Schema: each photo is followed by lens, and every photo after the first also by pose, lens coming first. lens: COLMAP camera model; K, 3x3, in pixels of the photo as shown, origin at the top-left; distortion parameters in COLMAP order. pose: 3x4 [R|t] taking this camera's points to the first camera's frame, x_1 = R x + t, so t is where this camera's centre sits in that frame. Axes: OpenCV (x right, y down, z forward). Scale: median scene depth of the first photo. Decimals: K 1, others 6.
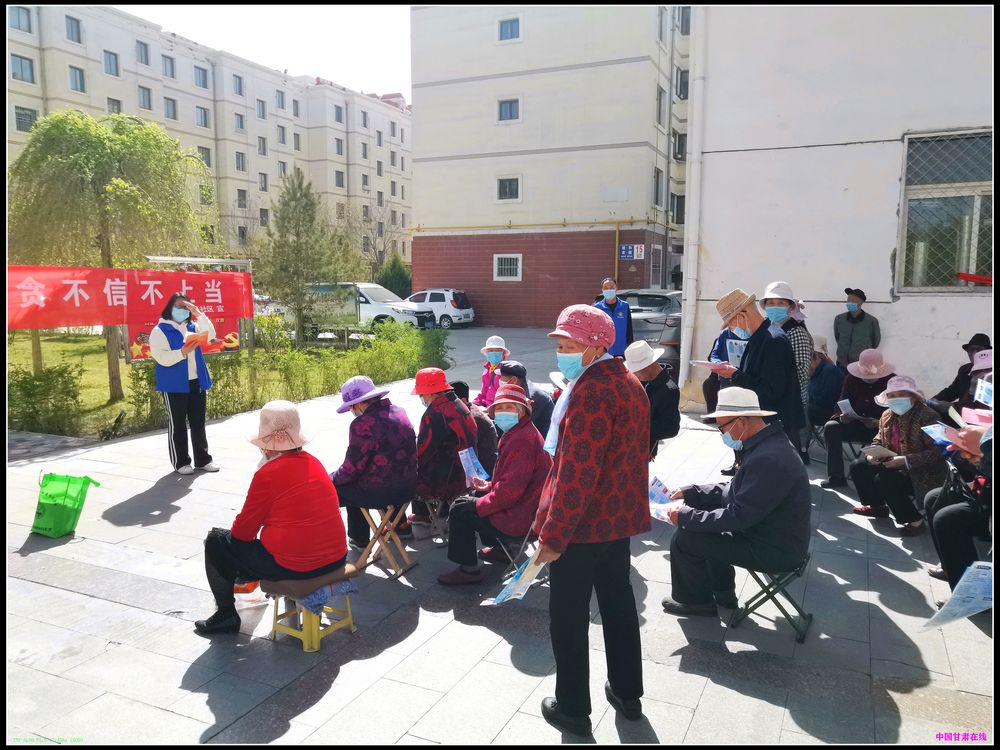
lens RADIAL K [[764.0, 0, 498.8], [0, 764.0, 375.2], [0, 0, 1]] dist [-0.001652, 0.000852]
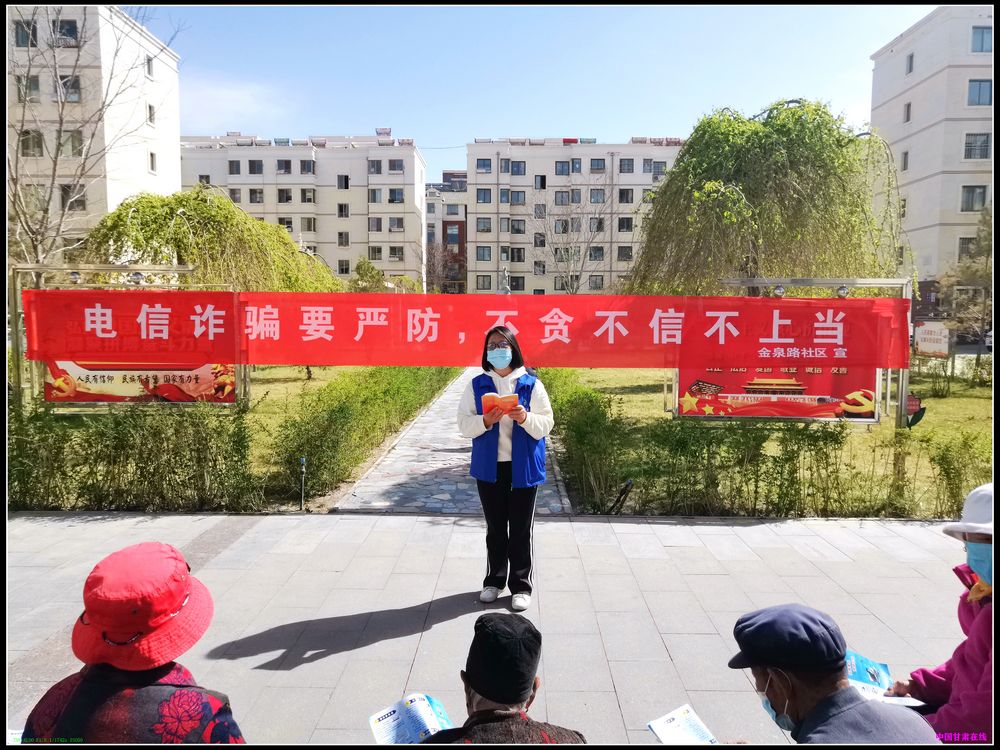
lens RADIAL K [[764.0, 0, 498.6], [0, 764.0, 376.3], [0, 0, 1]] dist [-0.001652, 0.000852]
pose [[0.400952, 0.064503, -0.913825, 0.137488], [-0.108048, 0.993885, 0.022747, -0.056117], [0.909705, 0.089617, 0.405470, 0.520012]]
